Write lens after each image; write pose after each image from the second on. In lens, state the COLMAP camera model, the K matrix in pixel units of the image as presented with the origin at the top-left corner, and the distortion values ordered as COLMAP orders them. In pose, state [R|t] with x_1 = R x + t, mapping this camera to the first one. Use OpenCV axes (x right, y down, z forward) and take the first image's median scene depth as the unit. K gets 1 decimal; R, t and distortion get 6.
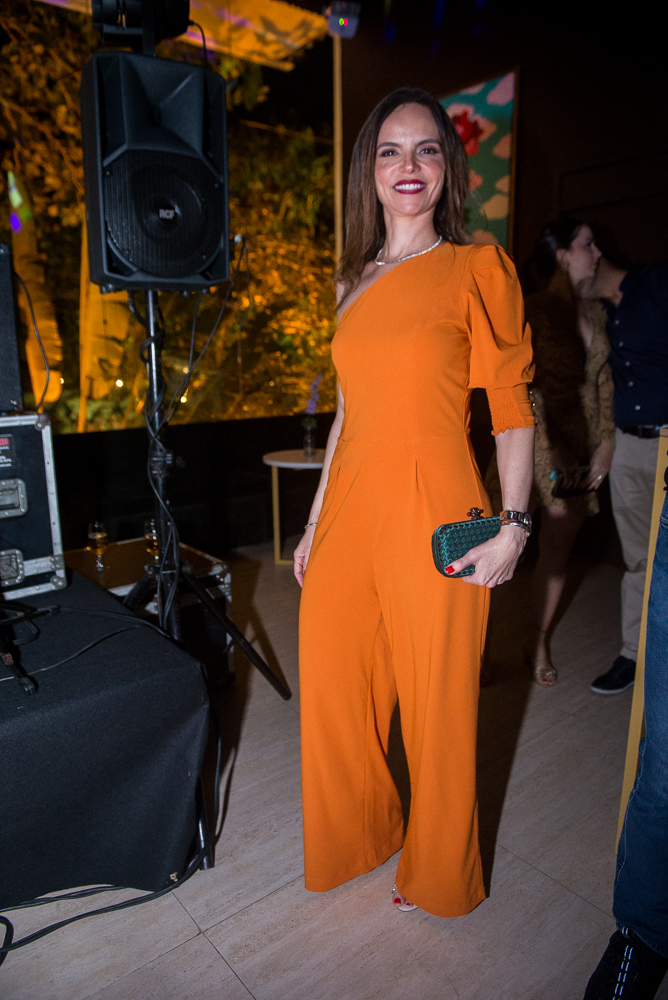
lens RADIAL K [[680.7, 0, 332.0], [0, 680.7, 493.4], [0, 0, 1]] dist [-0.031712, -0.009212]
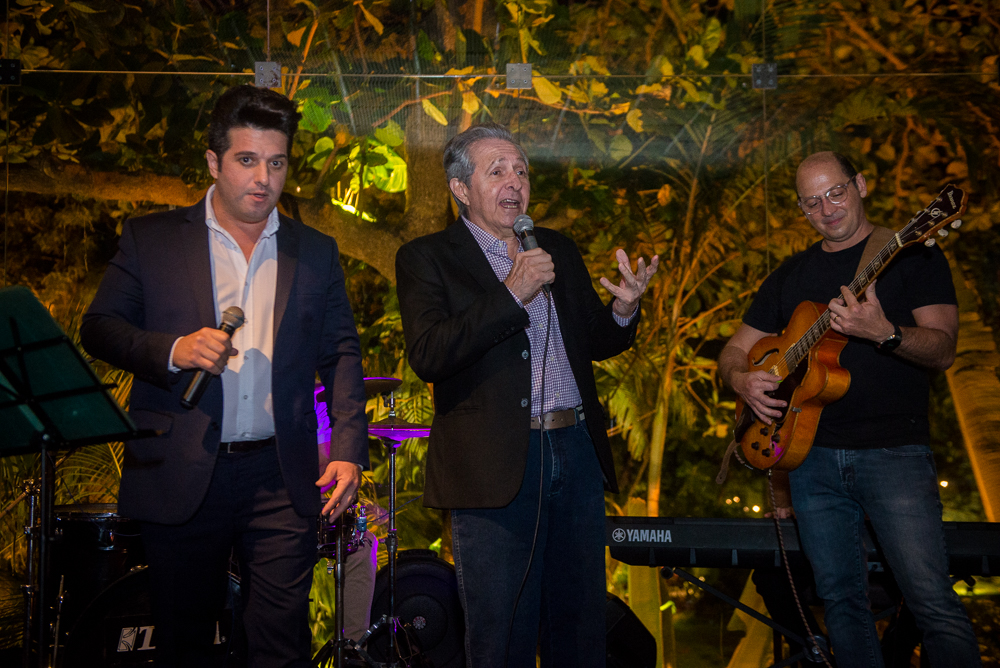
lens RADIAL K [[1231.5, 0, 517.0], [0, 1231.5, 339.5], [0, 0, 1]] dist [0.124491, 0.000000]
pose [[0.813070, -0.047046, -0.580262, -0.085690], [-0.107149, 0.967608, -0.228589, 0.006498], [0.572221, 0.248034, 0.781692, -0.131153]]
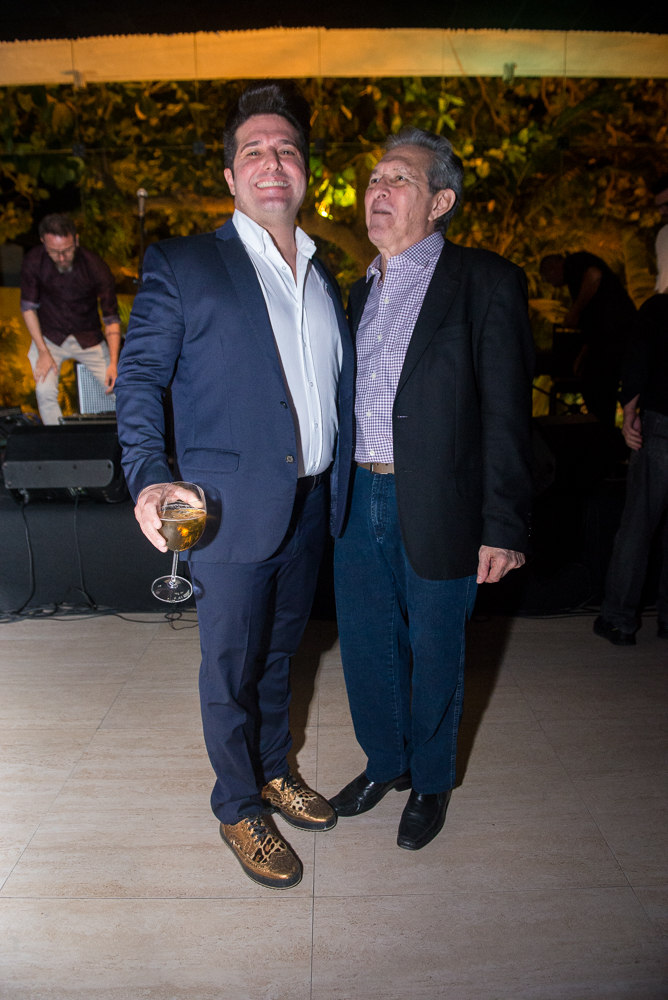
lens RADIAL K [[680.7, 0, 335.4], [0, 680.7, 502.6], [0, 0, 1]] dist [-0.031712, -0.009212]
pose [[0.785349, 0.128605, -0.605548, -0.064865], [-0.112021, 0.991558, 0.065302, 0.056832], [0.608834, 0.016549, 0.793125, -0.254452]]
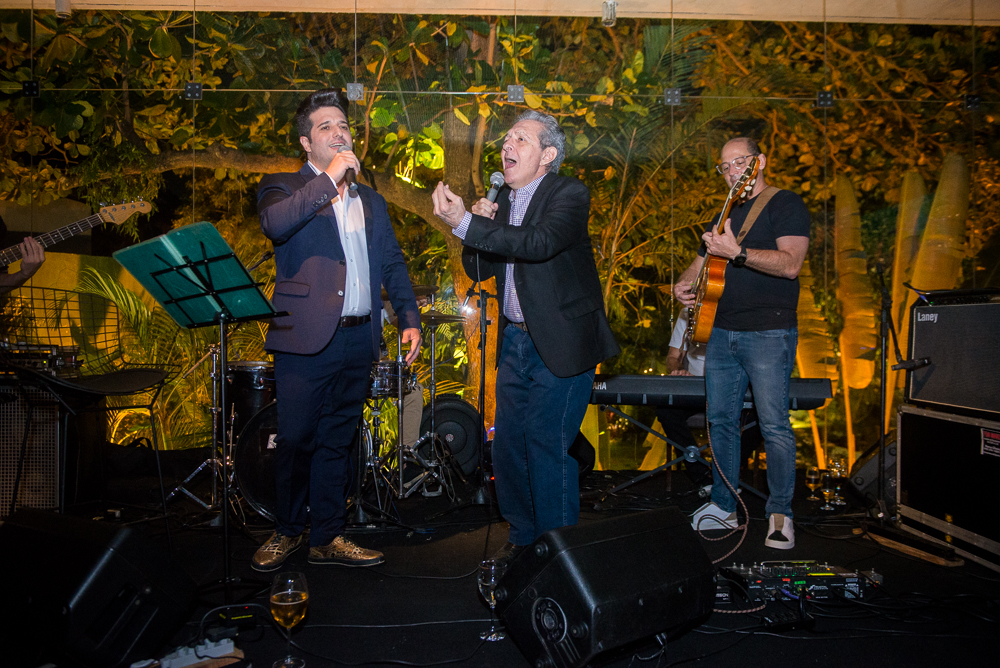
lens RADIAL K [[803.3, 0, 507.5], [0, 803.3, 332.4], [0, 0, 1]] dist [0.007381, -0.007224]
pose [[0.807780, 0.009313, -0.589411, -0.074766], [-0.121447, 0.981054, -0.150941, 0.013748], [0.576838, 0.193509, 0.793607, -0.141707]]
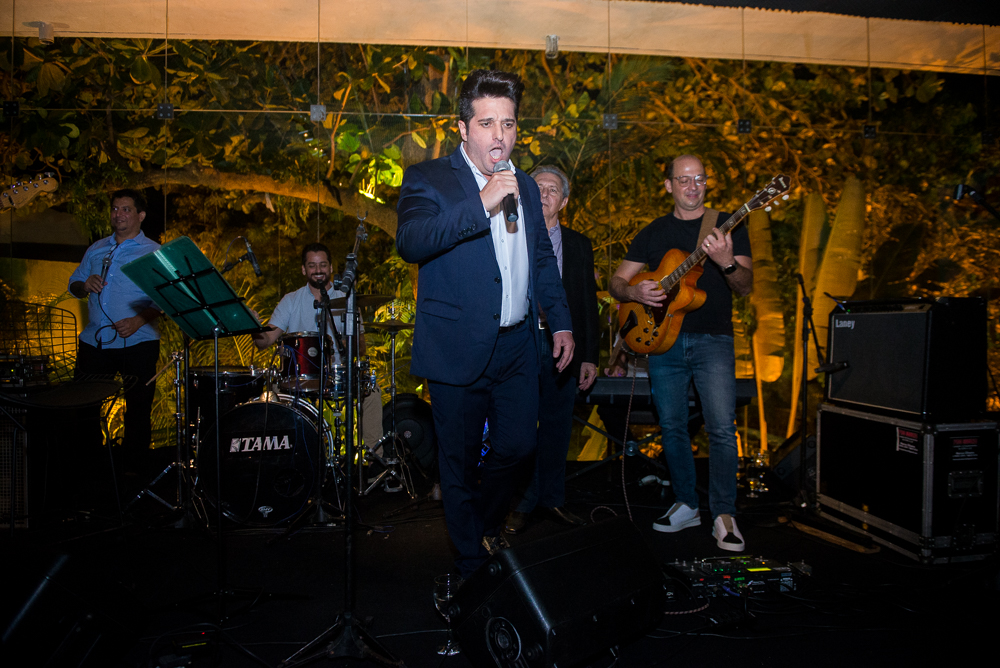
lens RADIAL K [[680.7, 0, 510.6], [0, 680.7, 336.3], [0, 0, 1]] dist [-0.031712, -0.009212]
pose [[0.847822, 0.011286, -0.530160, -0.098223], [-0.104930, 0.983575, -0.146865, 0.001851], [0.519795, 0.180145, 0.835082, -0.109787]]
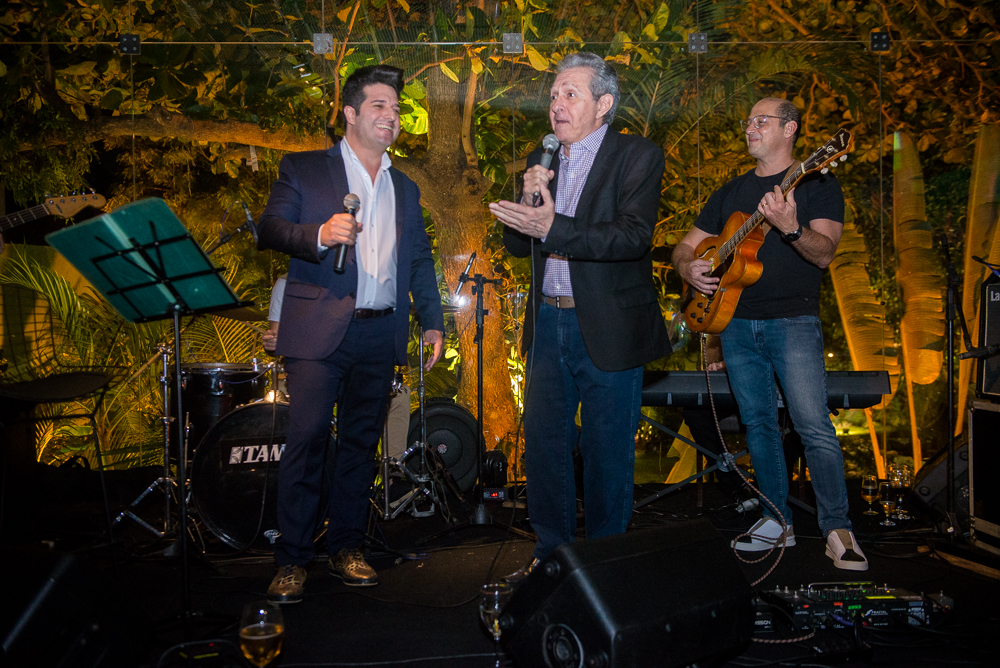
lens RADIAL K [[952.6, 0, 508.9], [0, 952.6, 331.2], [0, 0, 1]] dist [0.049619, 0.000000]
pose [[0.809297, -0.002593, -0.587394, -0.071152], [-0.104342, 0.983452, -0.148101, 0.016979], [0.578058, 0.181148, 0.795635, -0.147249]]
